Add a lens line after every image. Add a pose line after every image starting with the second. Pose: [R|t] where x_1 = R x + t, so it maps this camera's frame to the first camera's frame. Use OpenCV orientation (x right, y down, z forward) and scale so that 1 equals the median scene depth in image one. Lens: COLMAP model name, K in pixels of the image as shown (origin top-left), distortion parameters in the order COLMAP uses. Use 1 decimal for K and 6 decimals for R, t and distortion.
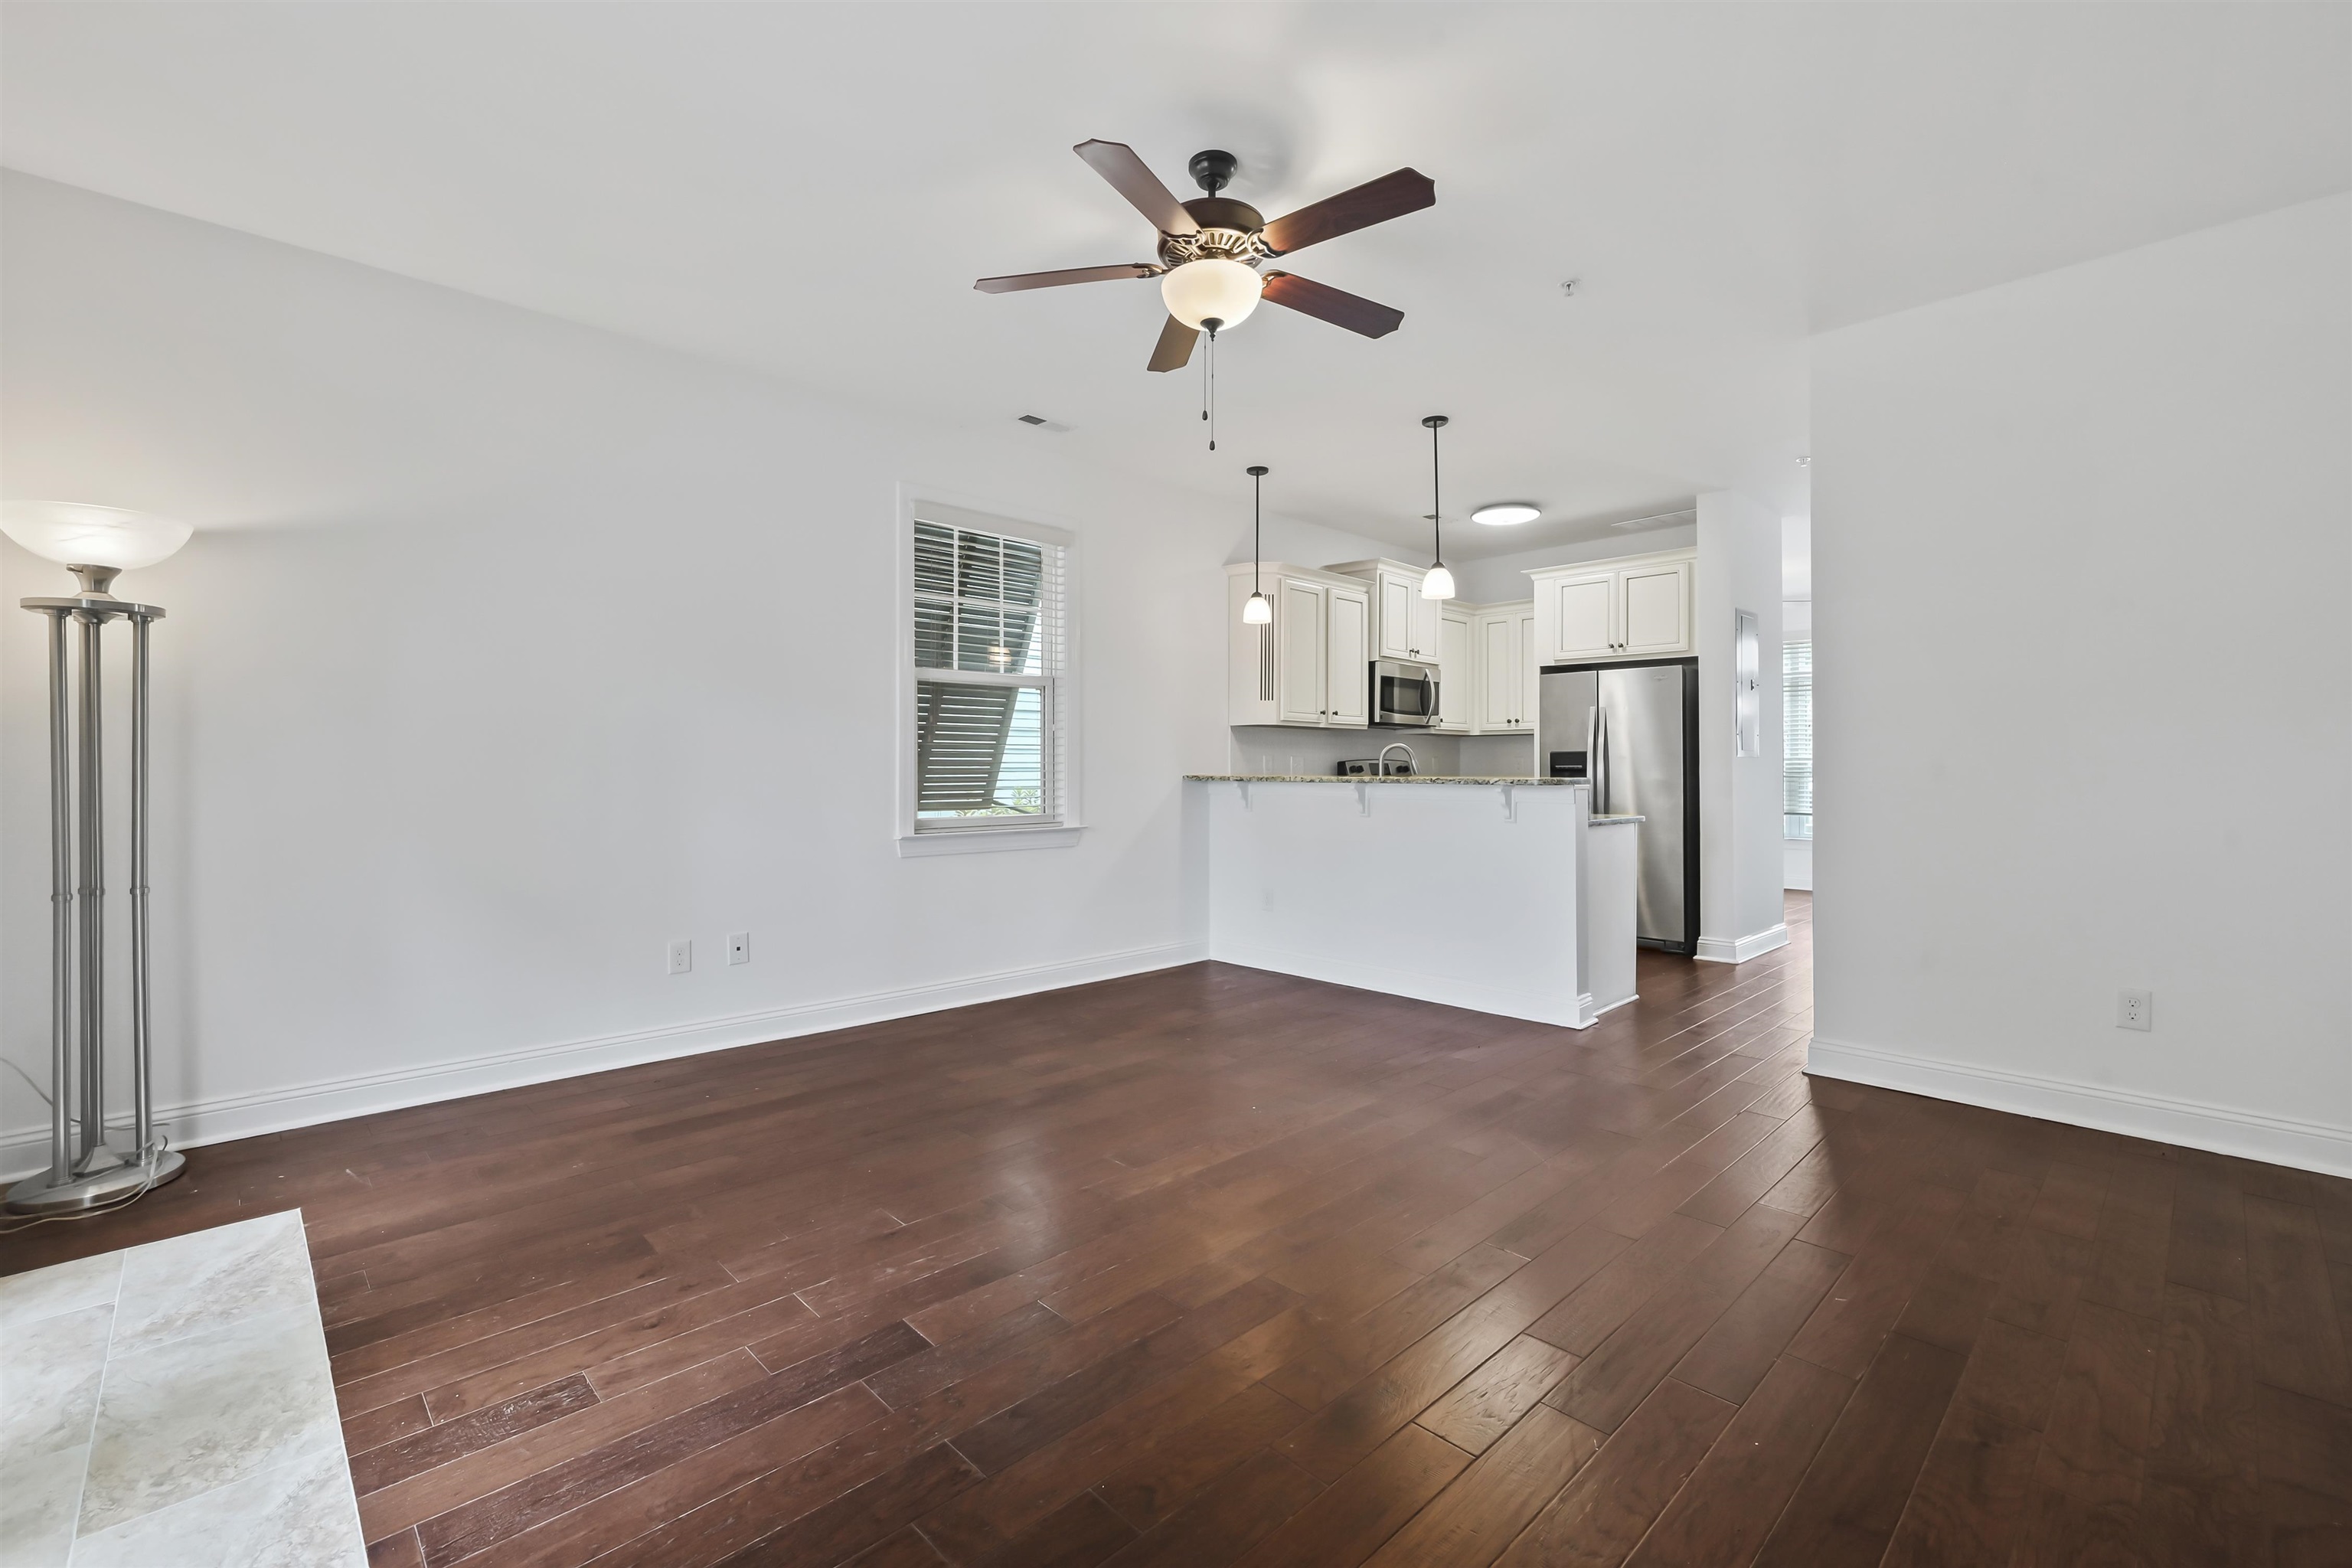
lens RADIAL K [[1000.6, 0, 1188.4], [0, 1000.6, 760.3], [0, 0, 1]] dist [-0.004707, 0.001341]
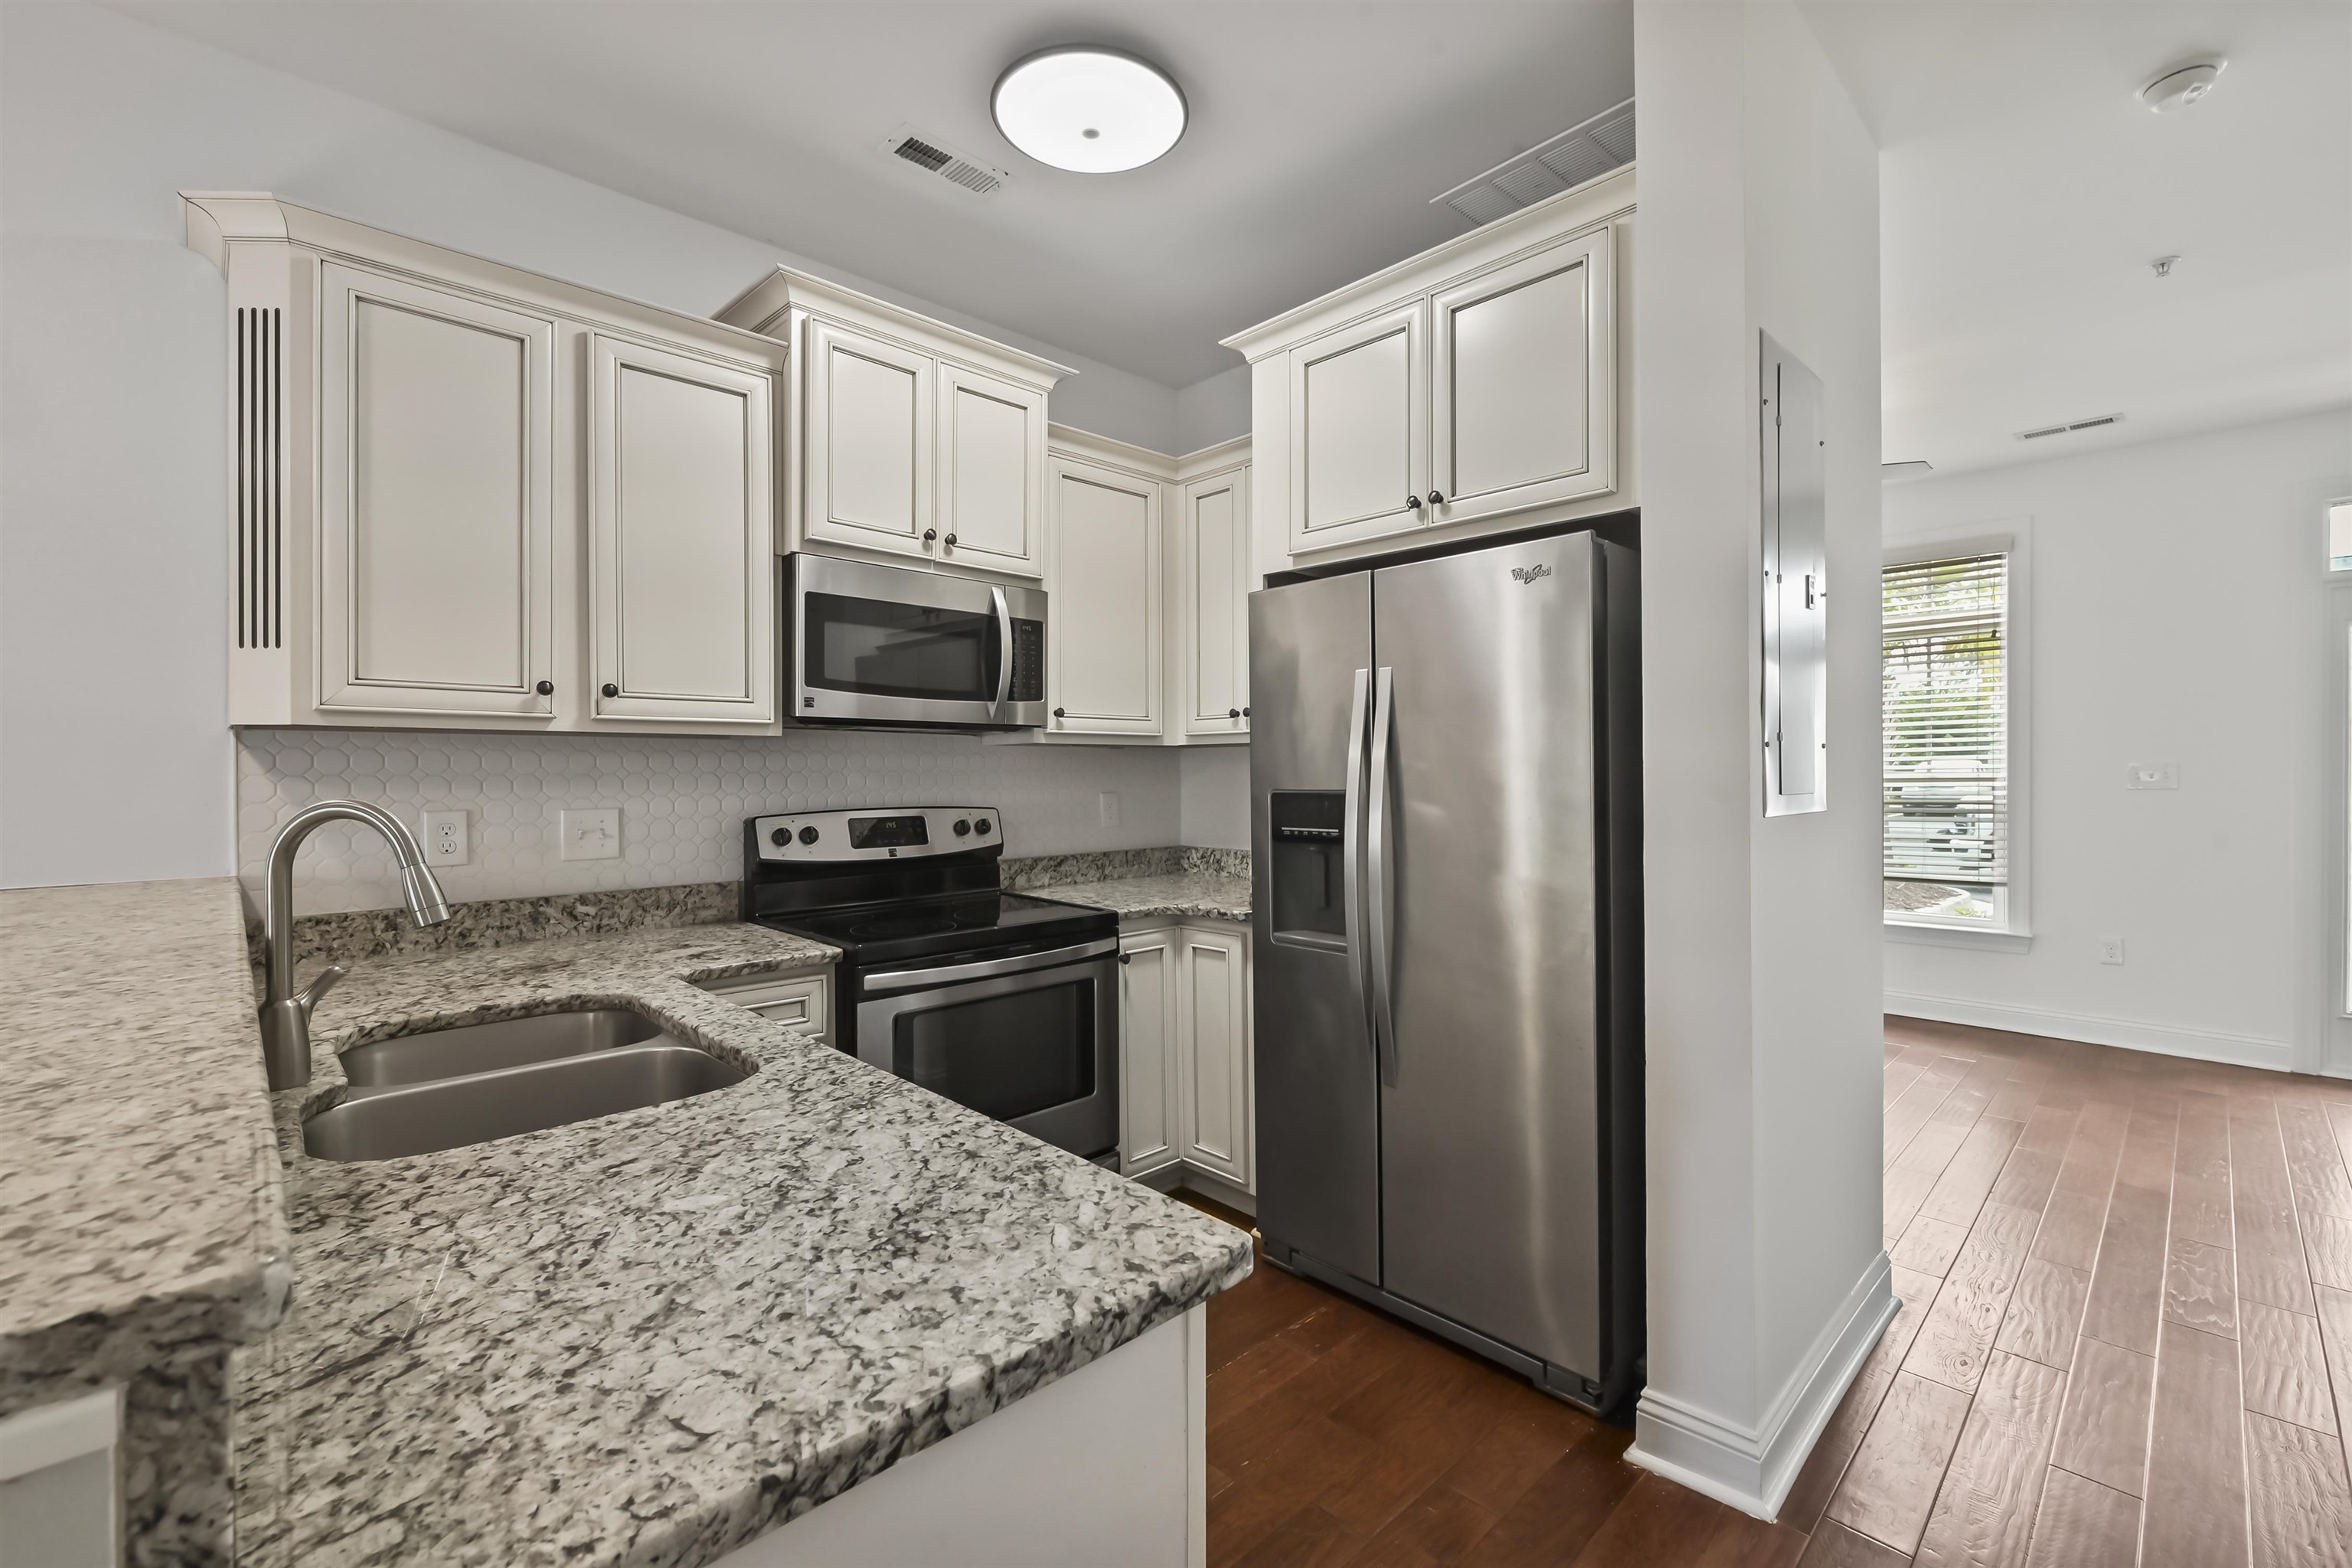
lens RADIAL K [[1000.6, 0, 1178.6], [0, 1000.6, 775.9], [0, 0, 1]] dist [-0.004707, 0.001341]
pose [[0.999962, -0.007508, -0.004446, 0.334725], [0.007562, 0.999898, 0.012135, -0.019160], [0.004355, -0.012168, 0.999916, 0.625828]]
